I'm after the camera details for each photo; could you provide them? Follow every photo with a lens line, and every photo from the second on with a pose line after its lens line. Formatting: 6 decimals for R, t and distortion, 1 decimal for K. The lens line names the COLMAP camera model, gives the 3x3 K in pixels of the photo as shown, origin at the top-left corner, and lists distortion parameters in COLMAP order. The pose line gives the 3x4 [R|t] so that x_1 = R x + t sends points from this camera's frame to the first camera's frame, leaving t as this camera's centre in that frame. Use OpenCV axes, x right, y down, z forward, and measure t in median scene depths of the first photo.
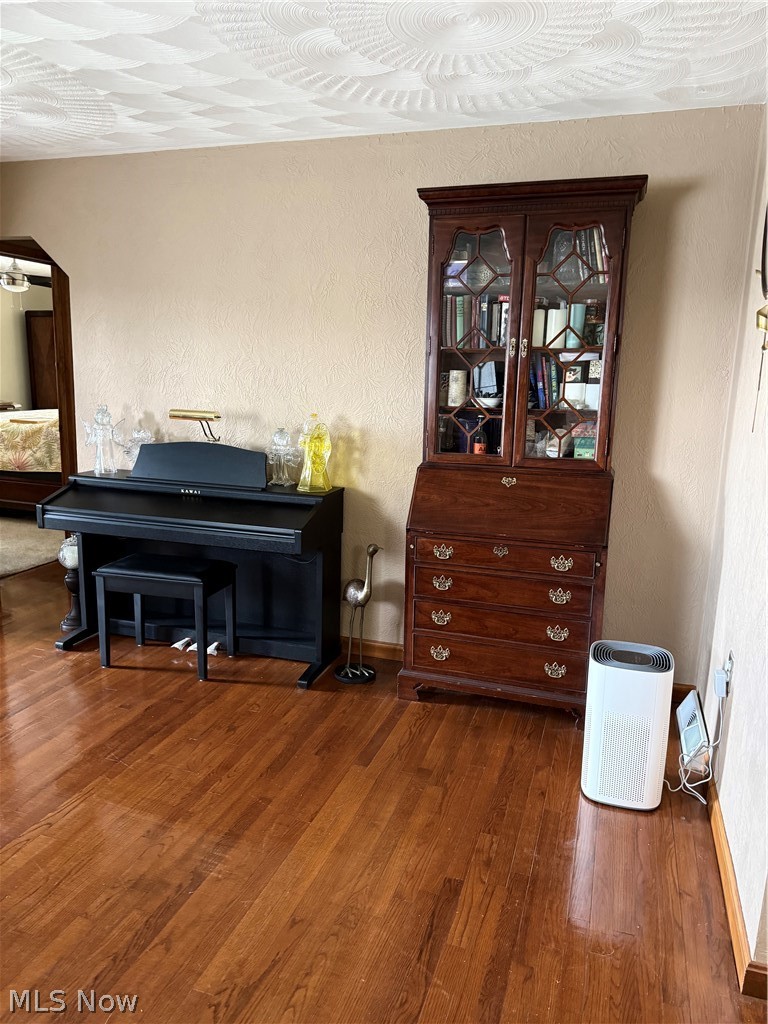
lens RADIAL K [[740.9, 0, 384.0], [0, 740.9, 512.0], [0, 0, 1]] dist [0.109190, -0.110654]
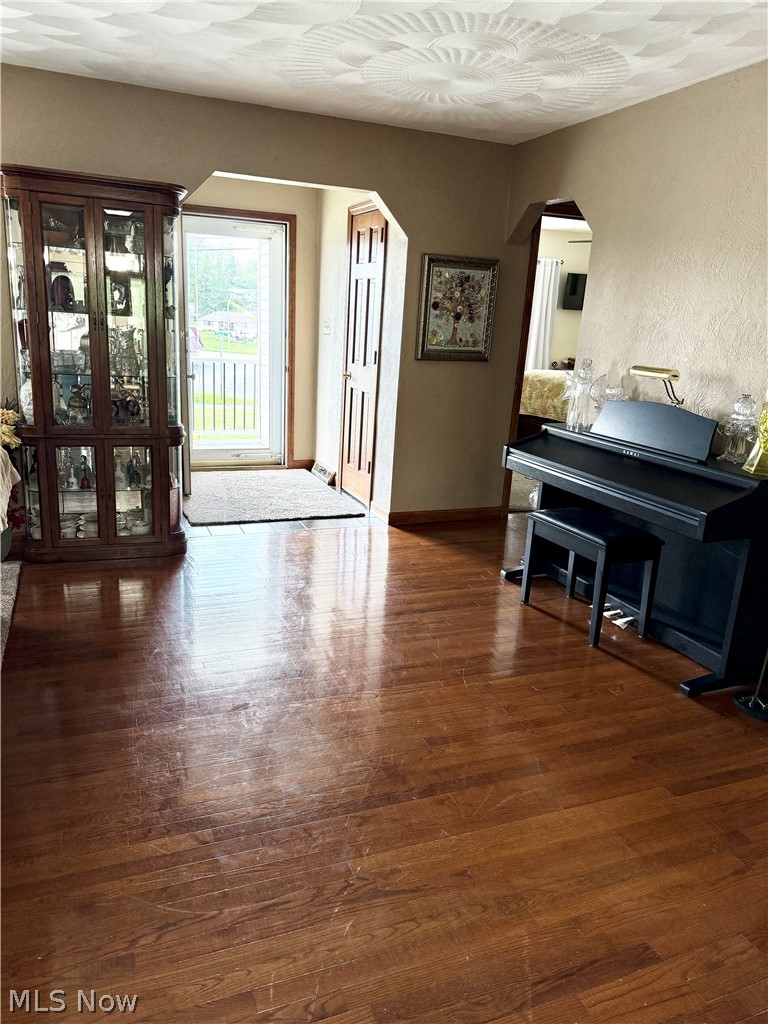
lens RADIAL K [[740.9, 0, 384.0], [0, 740.9, 512.0], [0, 0, 1]] dist [0.109190, -0.110654]
pose [[0.640865, 0.204904, -0.739802, 0.267127], [-0.178358, 0.977090, 0.116121, -0.009597], [0.746646, 0.057532, 0.662729, 0.143442]]
